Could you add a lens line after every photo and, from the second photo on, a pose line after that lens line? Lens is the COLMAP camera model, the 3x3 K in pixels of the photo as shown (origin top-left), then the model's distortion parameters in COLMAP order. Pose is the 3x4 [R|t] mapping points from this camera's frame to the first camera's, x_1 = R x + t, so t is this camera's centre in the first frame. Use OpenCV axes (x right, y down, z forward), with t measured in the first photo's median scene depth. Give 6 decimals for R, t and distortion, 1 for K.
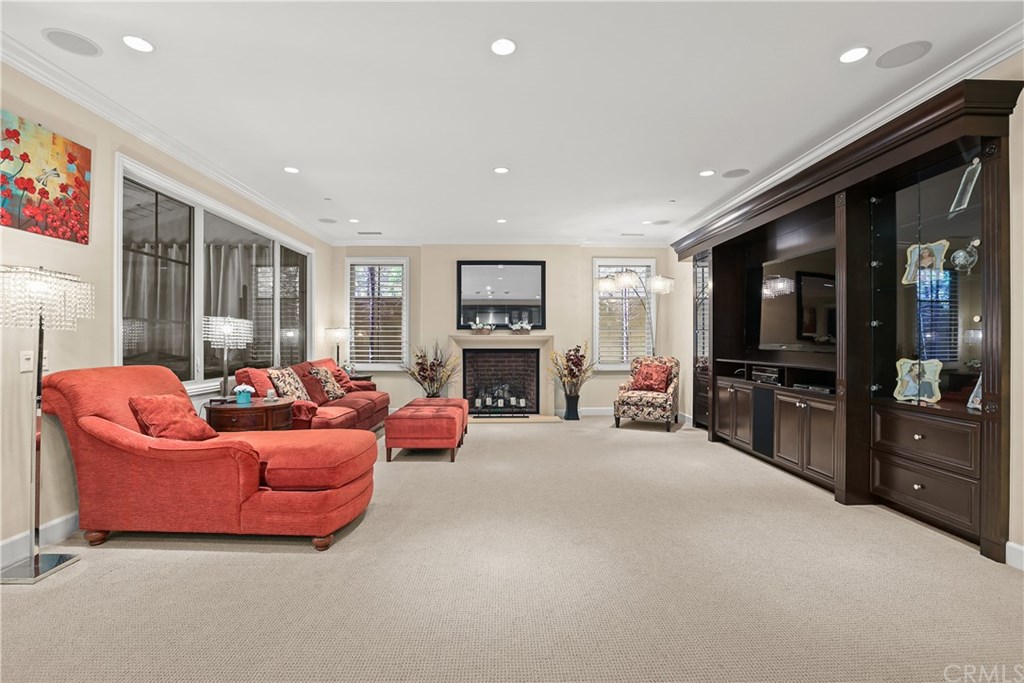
lens RADIAL K [[469.5, 0, 511.3], [0, 469.5, 335.4], [0, 0, 1]] dist [-0.059039, 0.025492]
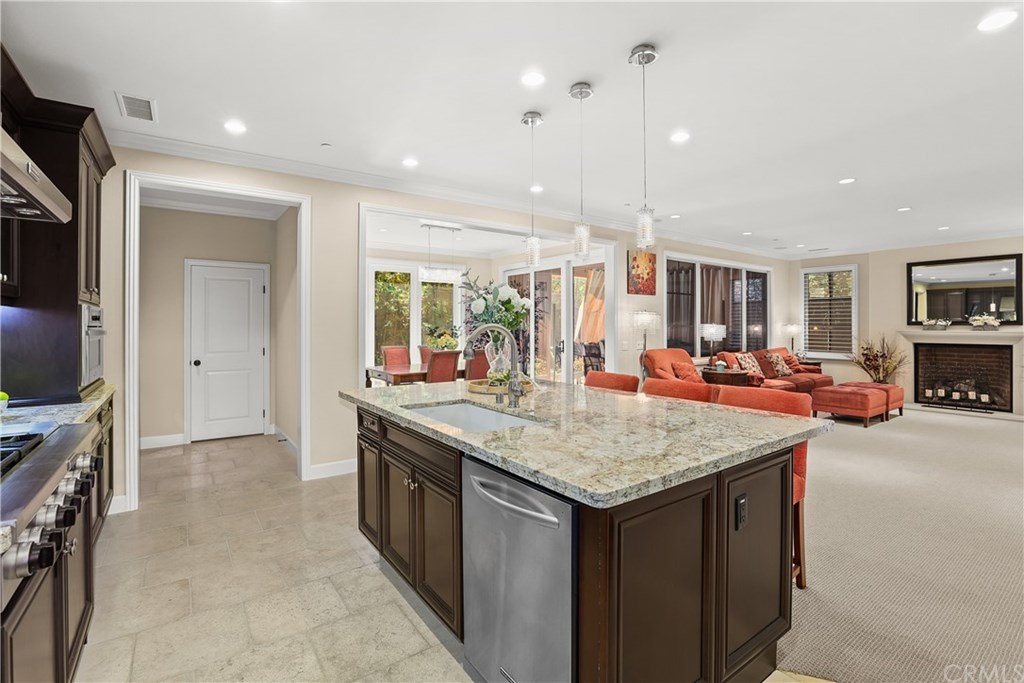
lens RADIAL K [[469.5, 0, 511.3], [0, 469.5, 335.4], [0, 0, 1]] dist [-0.059039, 0.025492]
pose [[0.564530, 0.017134, -0.825235, 0.293648], [0.010170, 0.999564, 0.027710, -0.033560], [0.825350, -0.024035, 0.564110, -0.451794]]
